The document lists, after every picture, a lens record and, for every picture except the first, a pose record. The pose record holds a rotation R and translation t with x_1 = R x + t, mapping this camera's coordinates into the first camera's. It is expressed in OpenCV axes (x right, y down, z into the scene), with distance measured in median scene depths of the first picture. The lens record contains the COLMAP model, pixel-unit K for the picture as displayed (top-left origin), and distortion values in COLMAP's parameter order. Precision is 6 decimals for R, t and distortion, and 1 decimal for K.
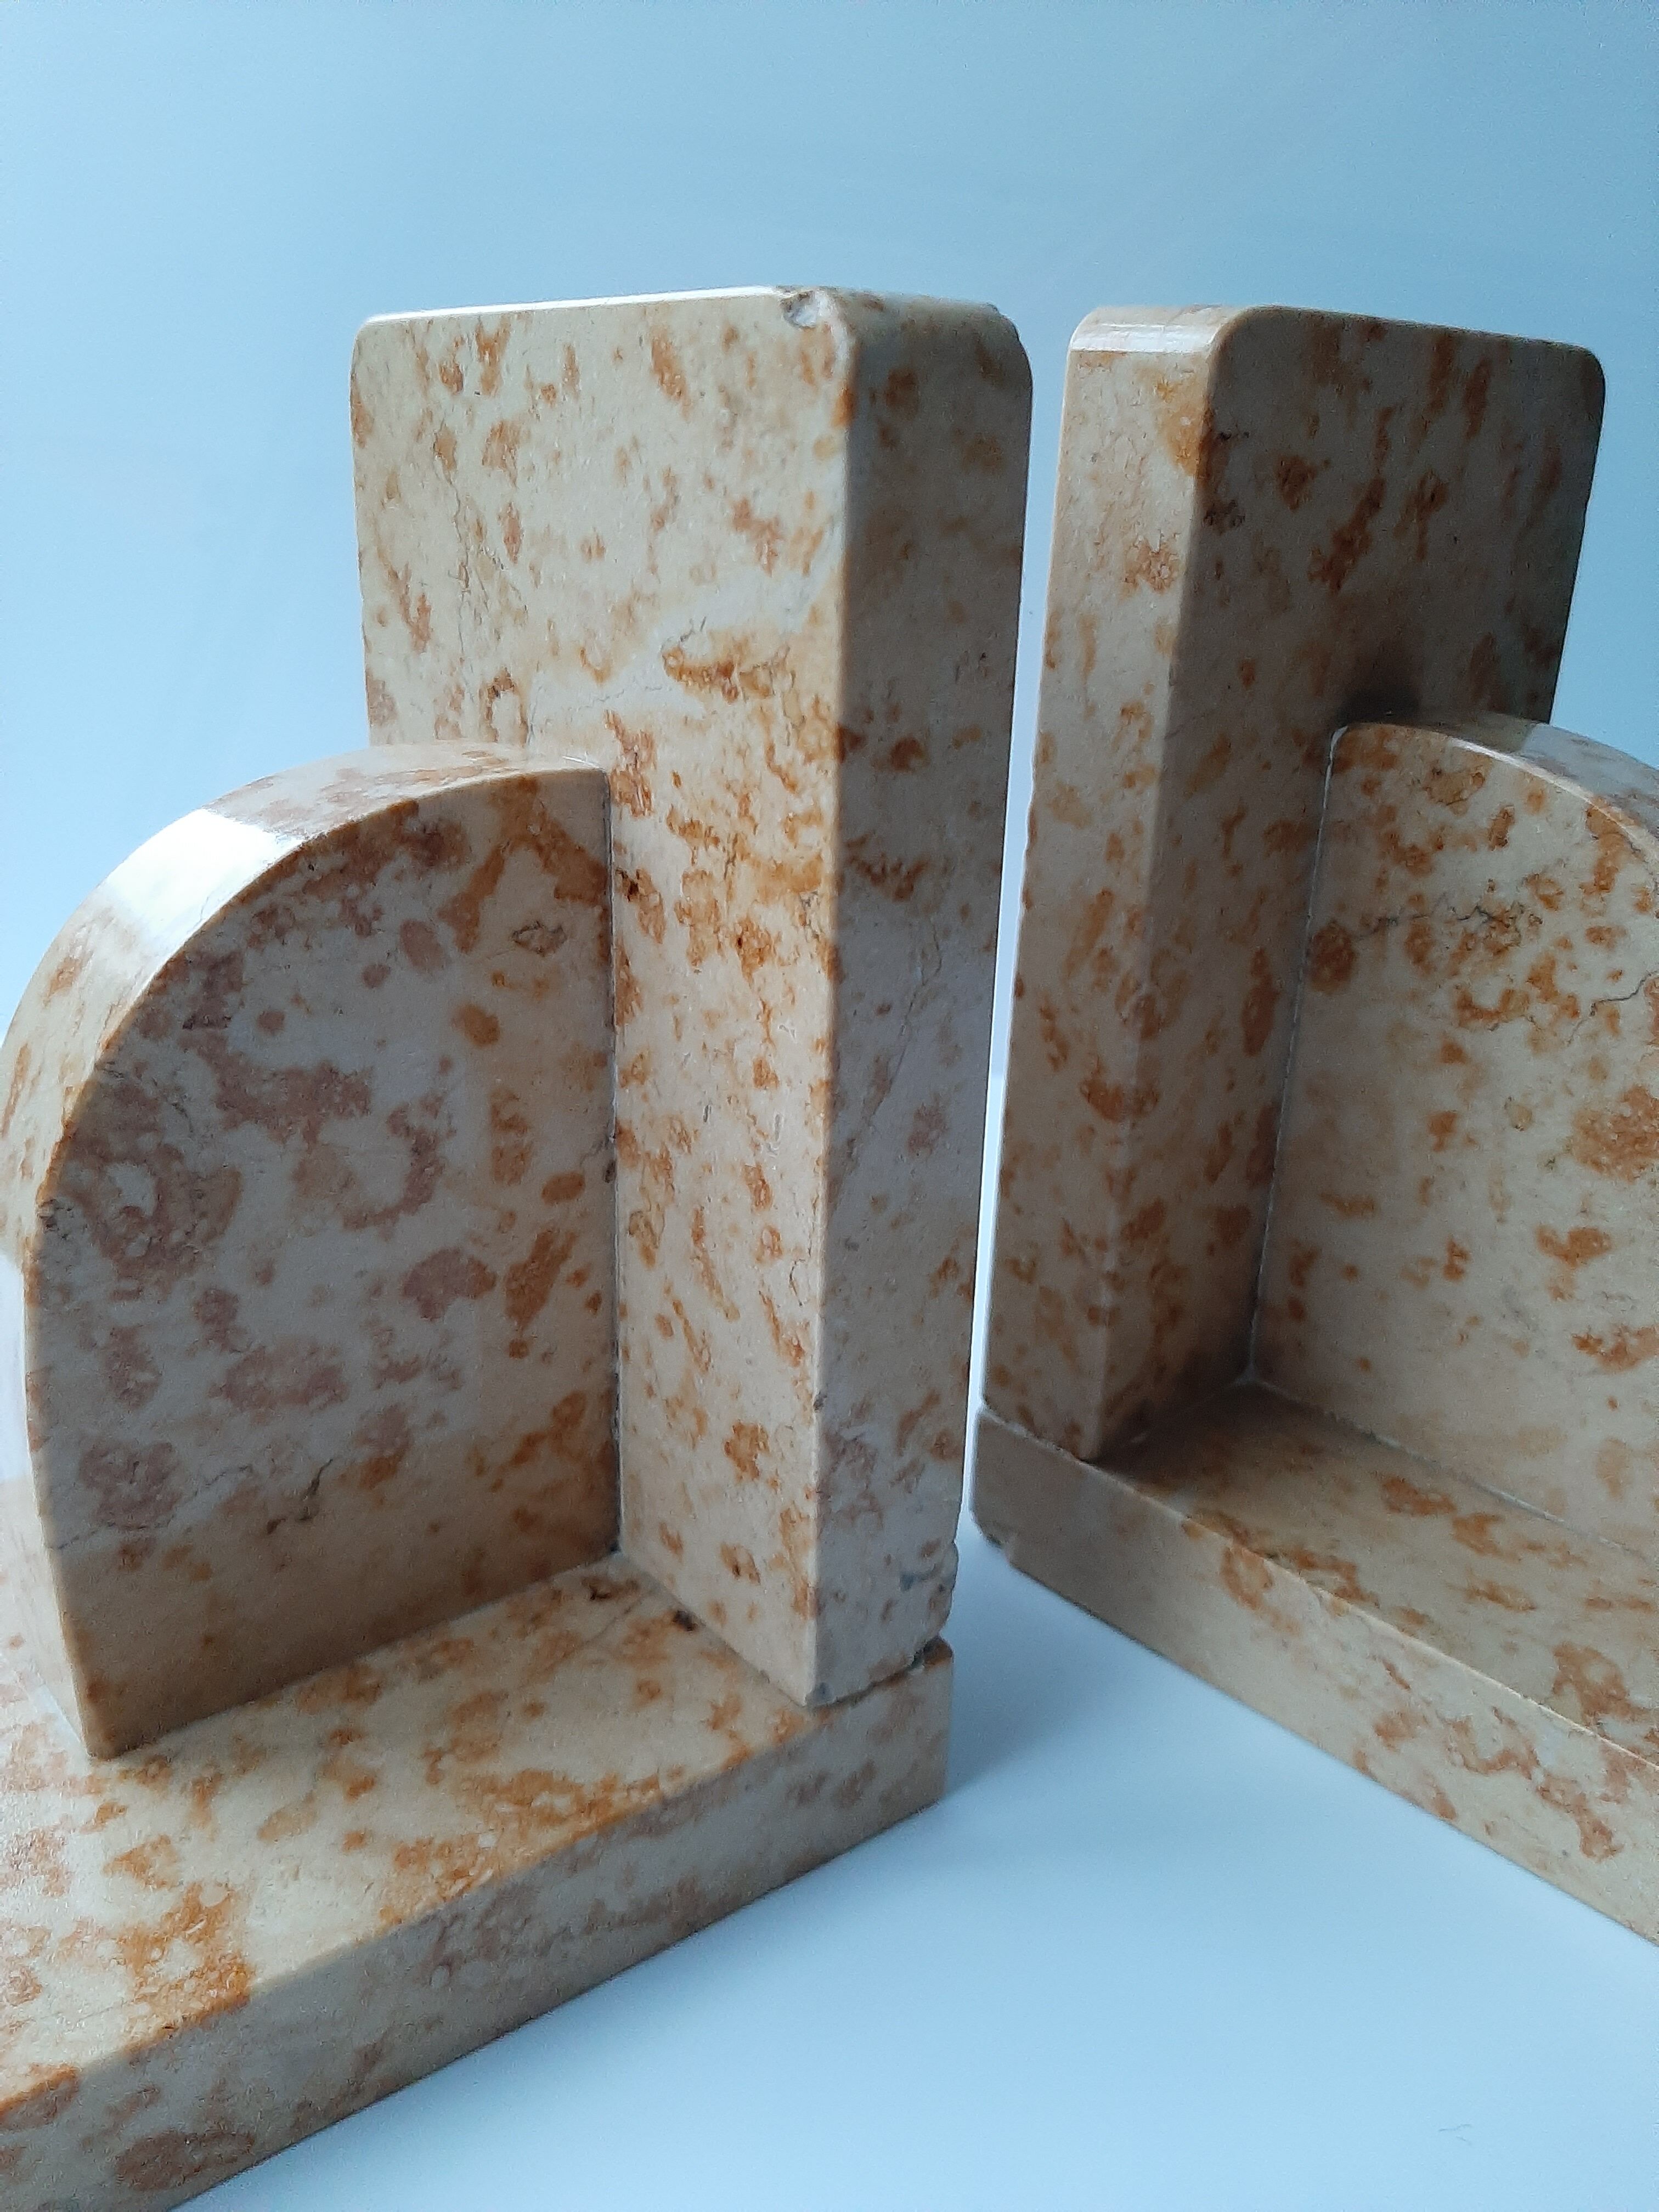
lens RADIAL K [[1740.3, 0, 829.5], [0, 1740.3, 1106.0], [0, 0, 1]] dist [0.076052, -0.181731]
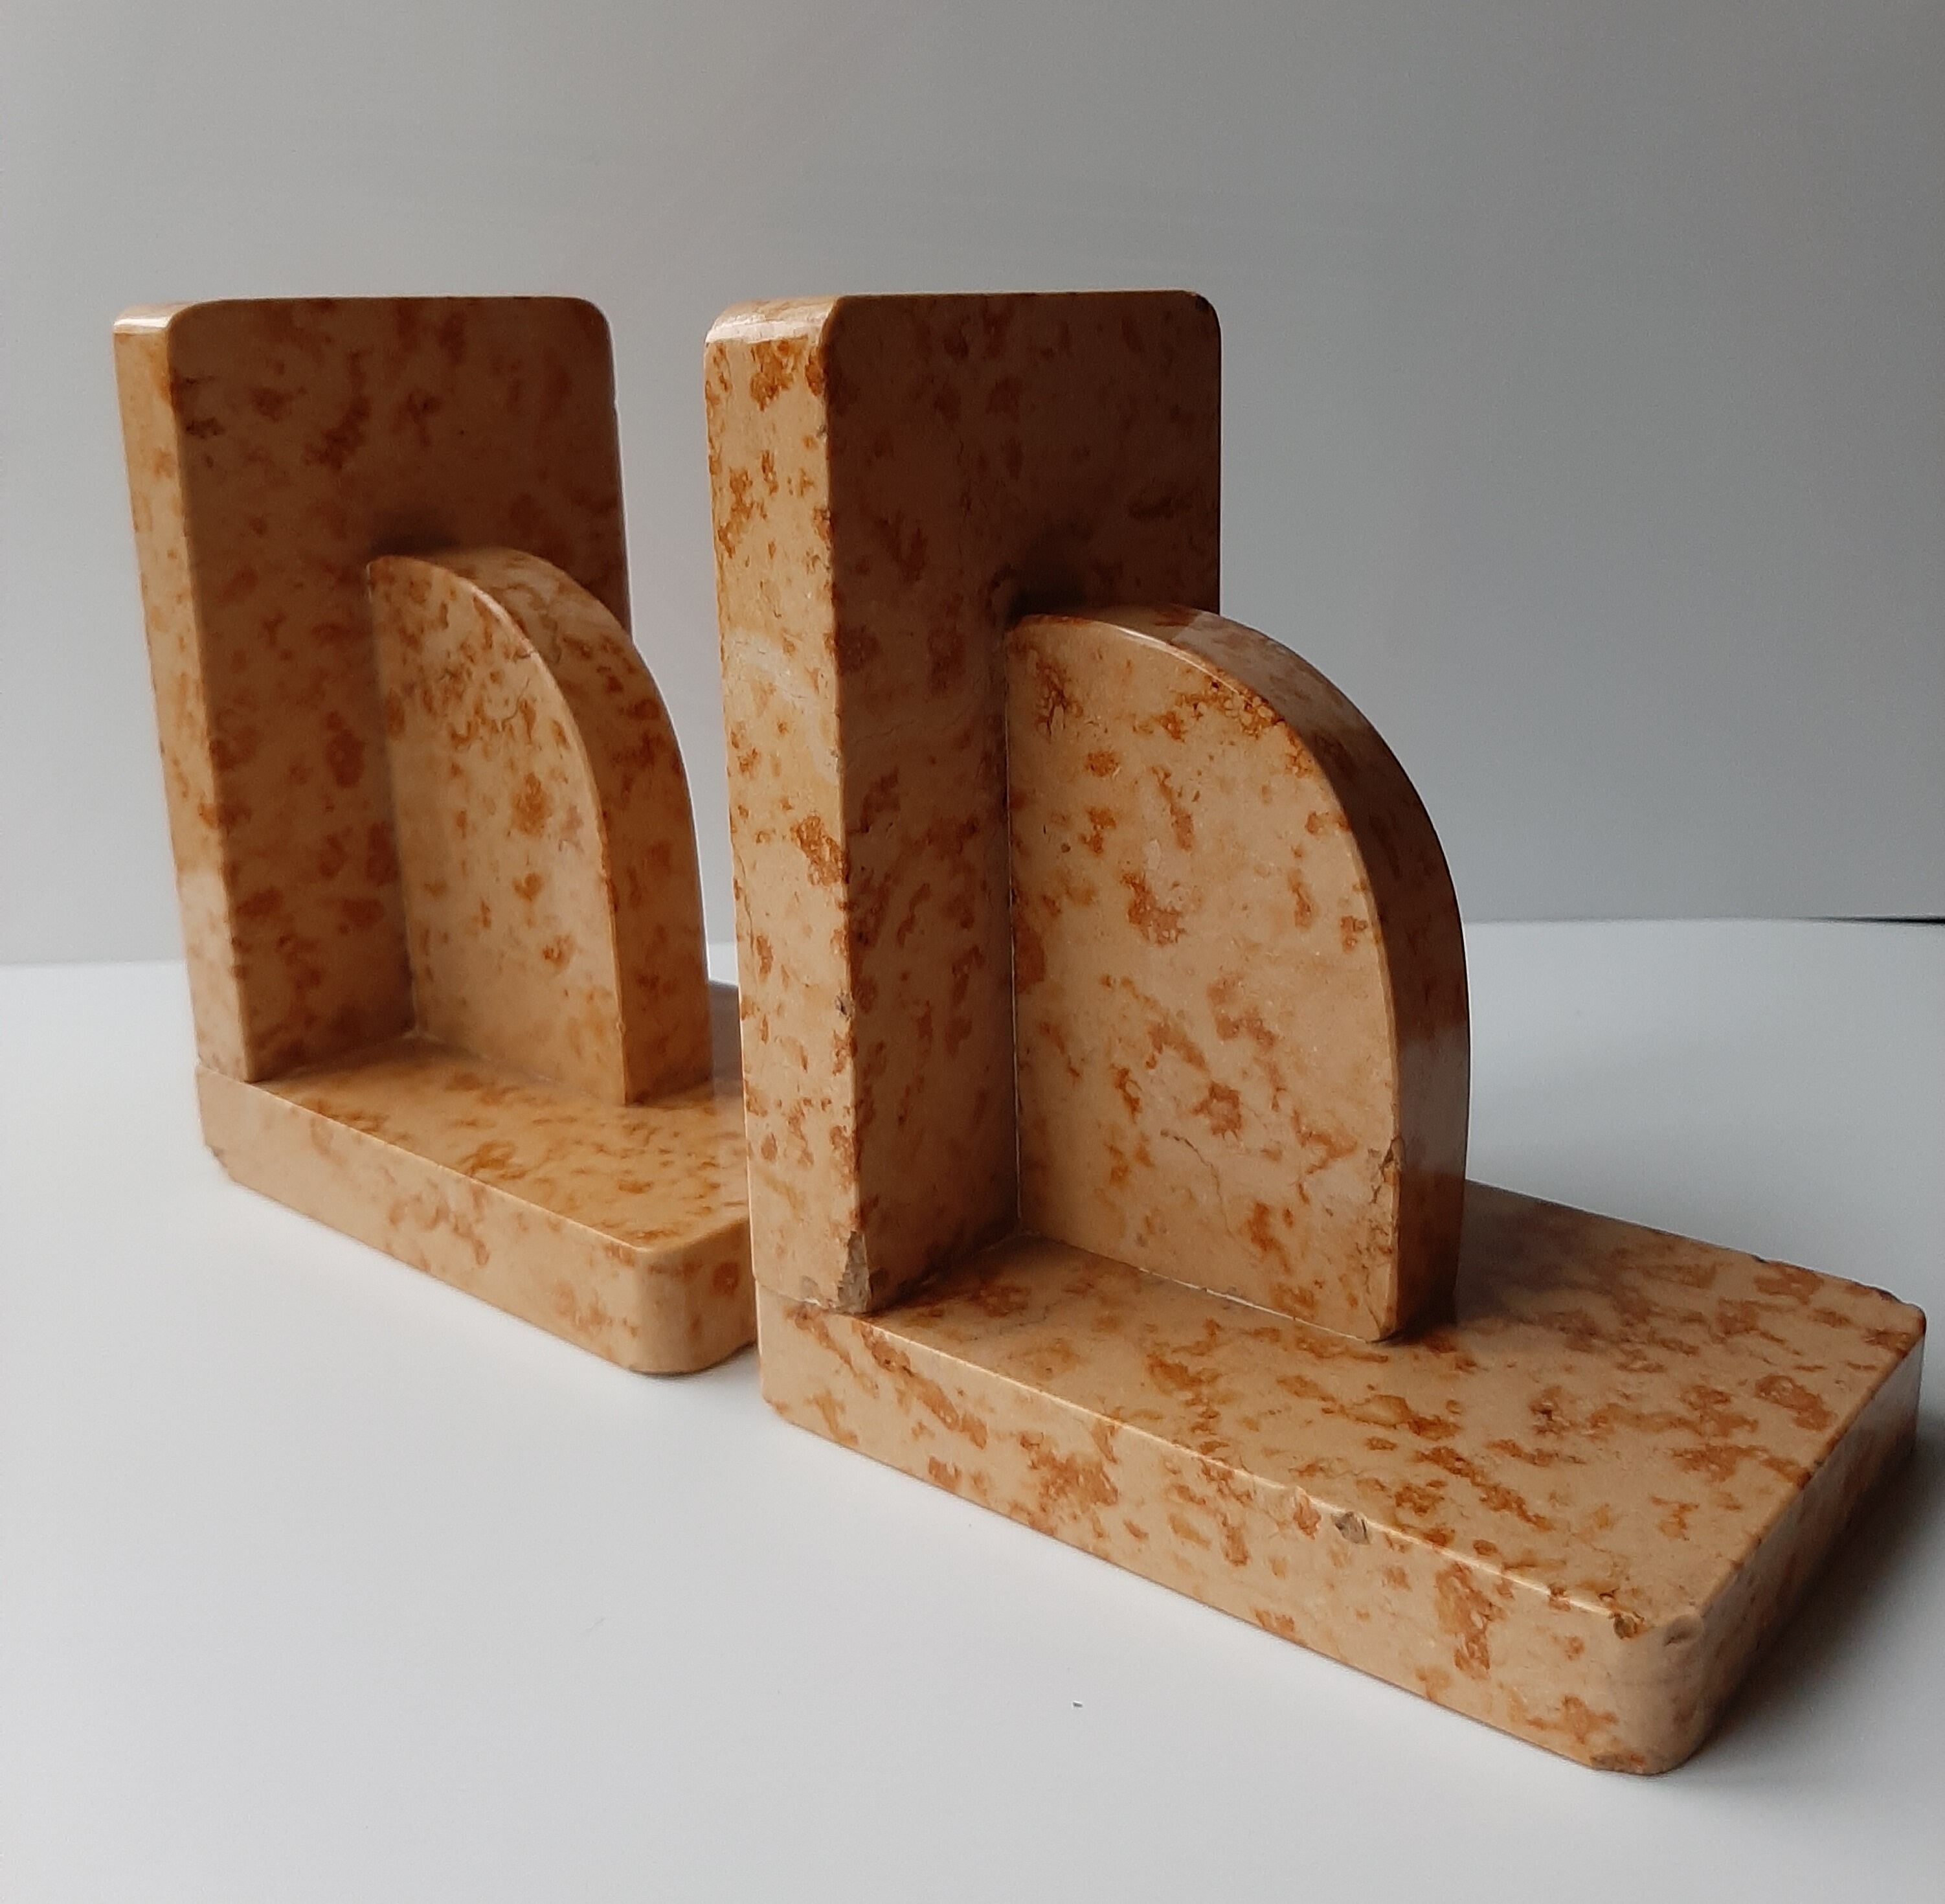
lens RADIAL K [[1997.9, 0, 939.6], [0, 1997.9, 847.6], [0, 0, 1]] dist [0.070529, -0.198179]
pose [[0.995036, -0.075048, 0.065361, 0.669203], [0.082084, 0.990242, -0.112620, 0.267888], [-0.056271, 0.117426, 0.991486, -0.714641]]
